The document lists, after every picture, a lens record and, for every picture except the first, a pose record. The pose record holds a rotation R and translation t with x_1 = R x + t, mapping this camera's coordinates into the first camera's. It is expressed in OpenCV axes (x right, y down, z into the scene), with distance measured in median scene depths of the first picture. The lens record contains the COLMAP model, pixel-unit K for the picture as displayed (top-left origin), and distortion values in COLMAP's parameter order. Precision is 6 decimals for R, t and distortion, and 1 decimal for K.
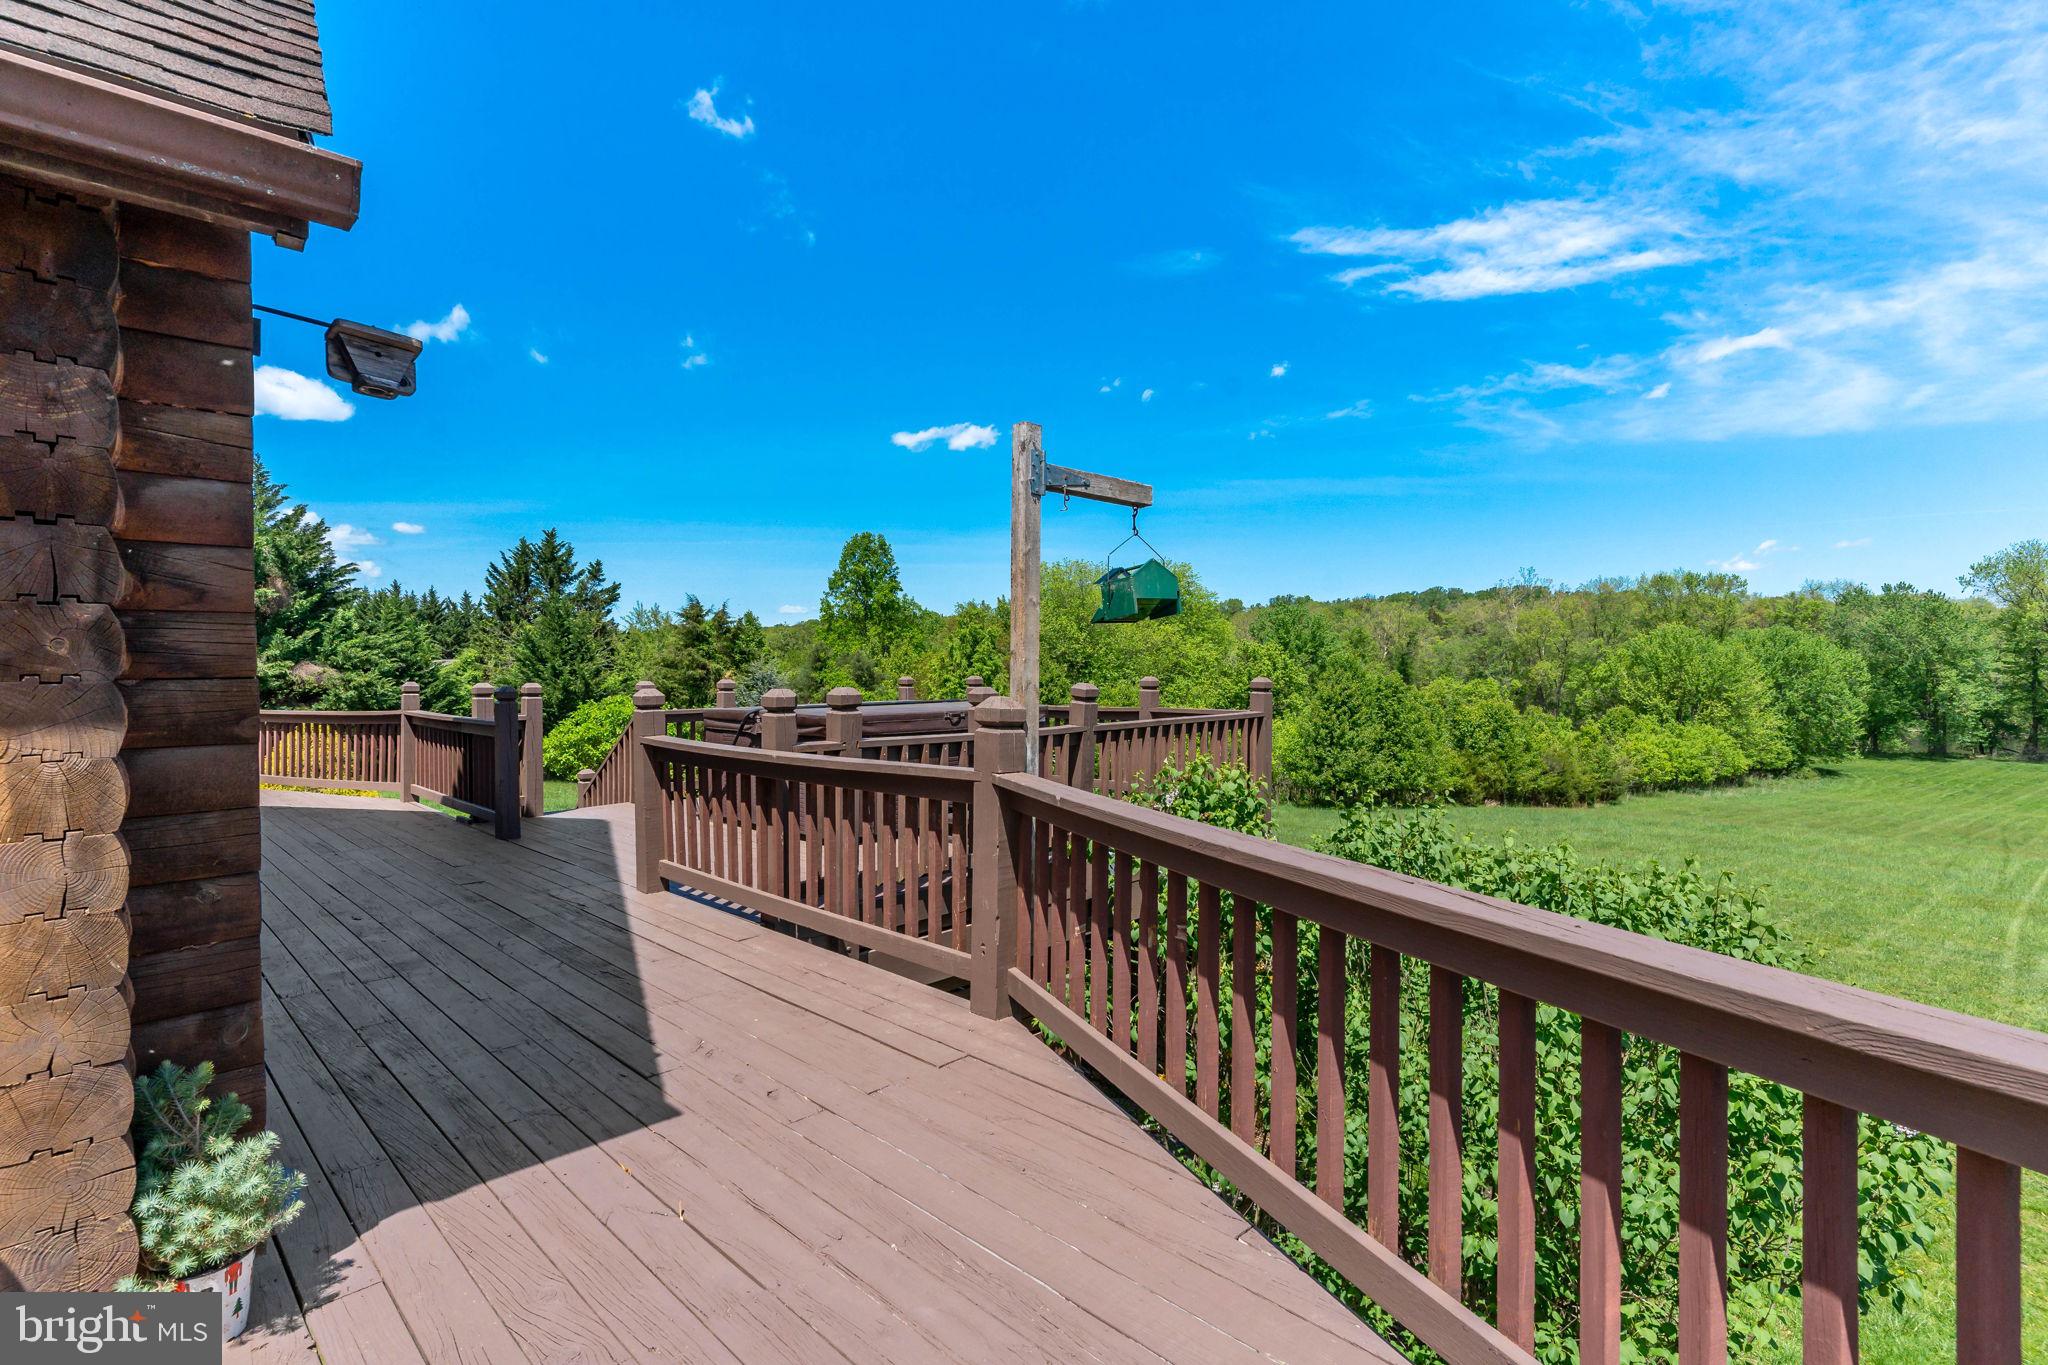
lens RADIAL K [[973.7, 0, 1018.7], [0, 973.7, 682.2], [0, 0, 1]] dist [0.003776, 0.000832]
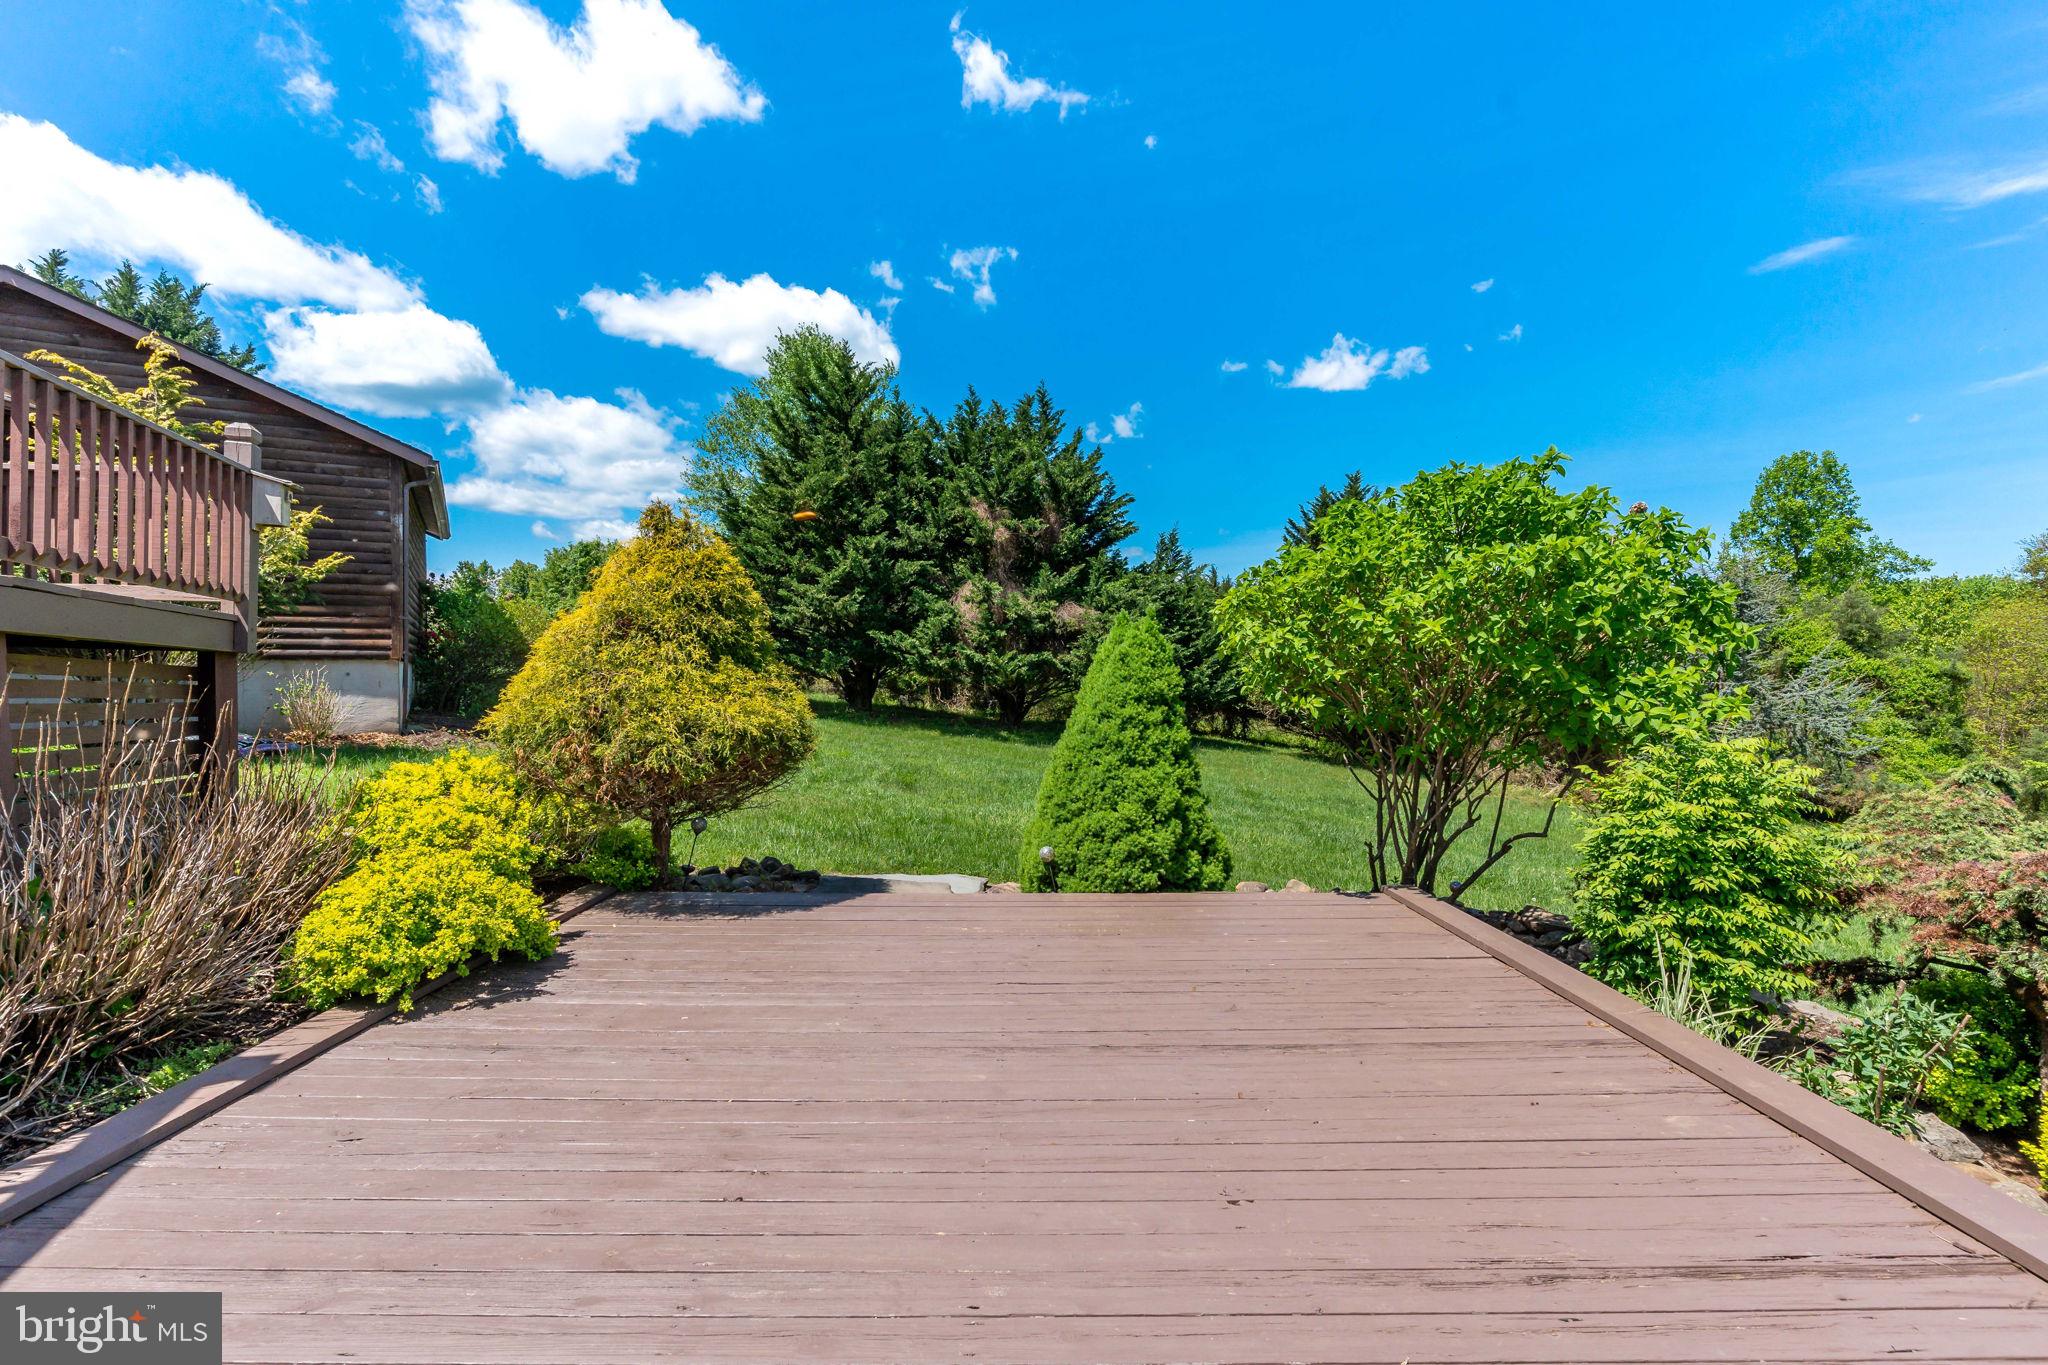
lens RADIAL K [[973.7, 0, 1018.7], [0, 973.7, 682.2], [0, 0, 1]] dist [0.003776, 0.000832]
pose [[0.705664, 0.010357, -0.708471, -0.150260], [-0.016366, 0.999865, -0.001684, 0.048910], [0.708358, 0.012783, 0.705738, 0.350507]]
